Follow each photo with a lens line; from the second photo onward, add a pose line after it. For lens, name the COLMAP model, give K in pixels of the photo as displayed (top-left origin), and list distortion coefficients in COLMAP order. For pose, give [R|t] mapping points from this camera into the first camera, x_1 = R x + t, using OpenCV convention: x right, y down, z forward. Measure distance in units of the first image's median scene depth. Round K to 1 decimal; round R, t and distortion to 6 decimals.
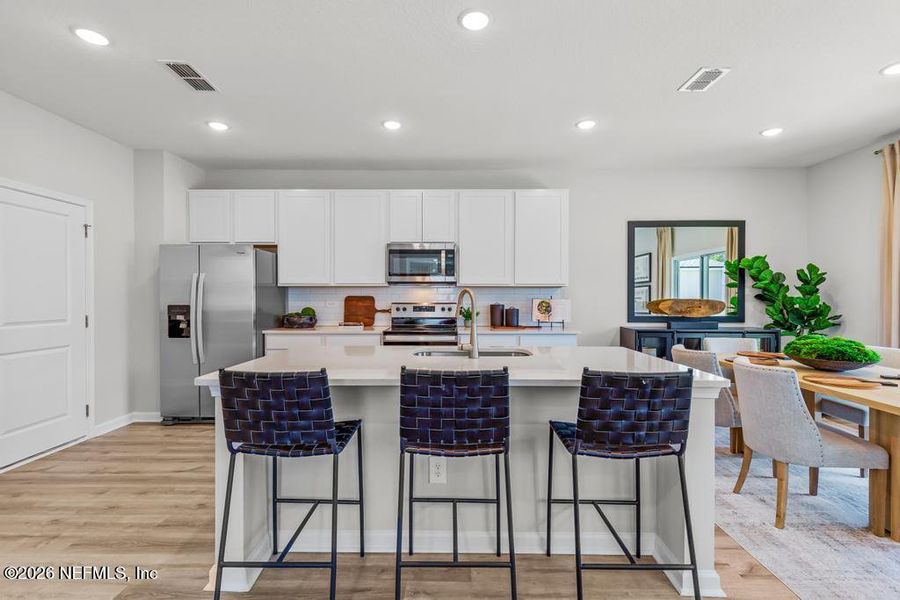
lens RADIAL K [[409.8, 0, 444.7], [0, 409.8, 298.1], [0, 0, 1]] dist [0.002379, 0.000861]
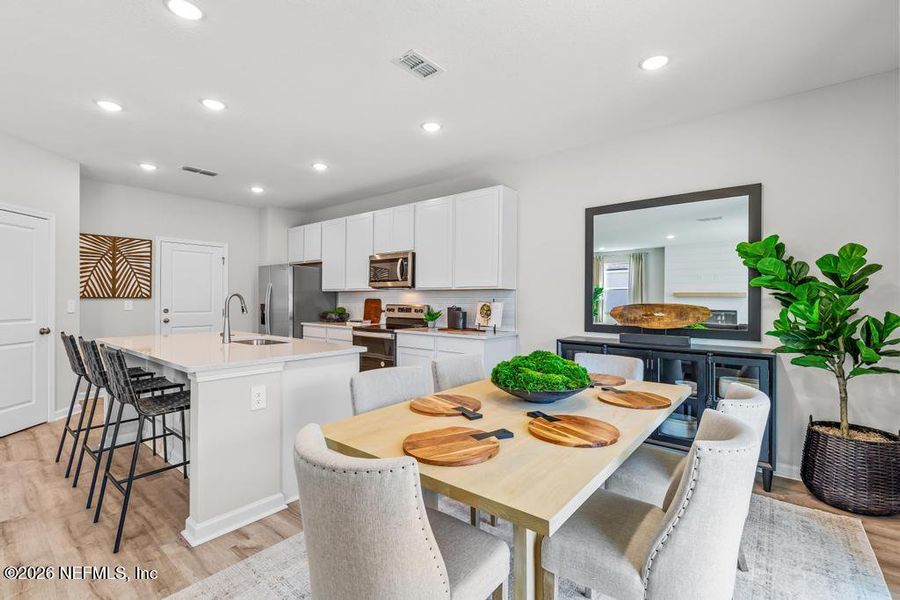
lens RADIAL K [[409.8, 0, 469.1], [0, 409.8, 295.9], [0, 0, 1]] dist [0.002379, 0.000861]
pose [[0.783721, -0.001946, -0.621110, 0.813945], [-0.005804, 0.999928, -0.010456, -0.002183], [0.621086, 0.011799, 0.783654, 0.221730]]
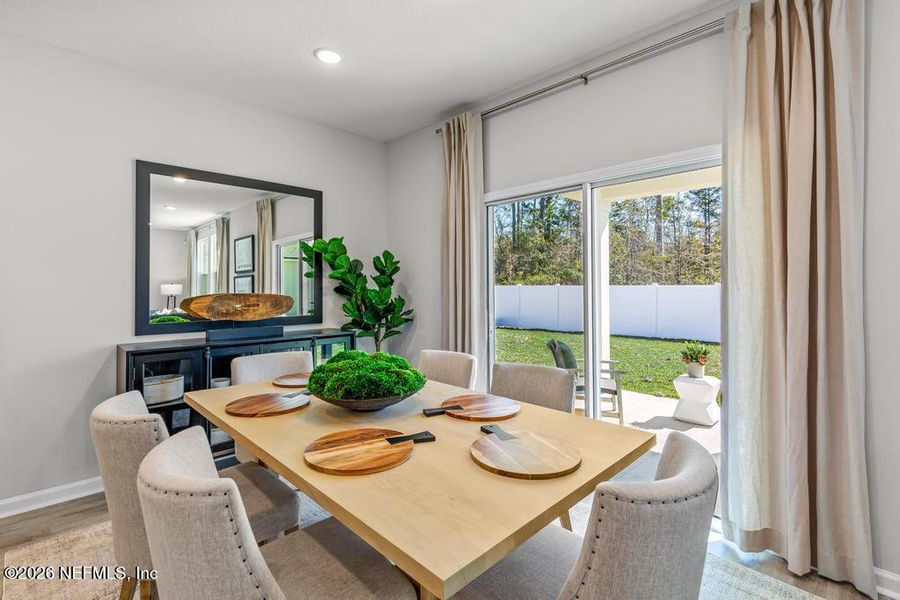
lens RADIAL K [[409.8, 0, 446.7], [0, 409.8, 280.5], [0, 0, 1]] dist [0.002379, 0.000861]
pose [[0.709813, 0.008709, 0.704336, 0.370284], [0.008835, 0.999735, -0.021265, -0.001774], [-0.704335, 0.021318, 0.709548, 0.300440]]
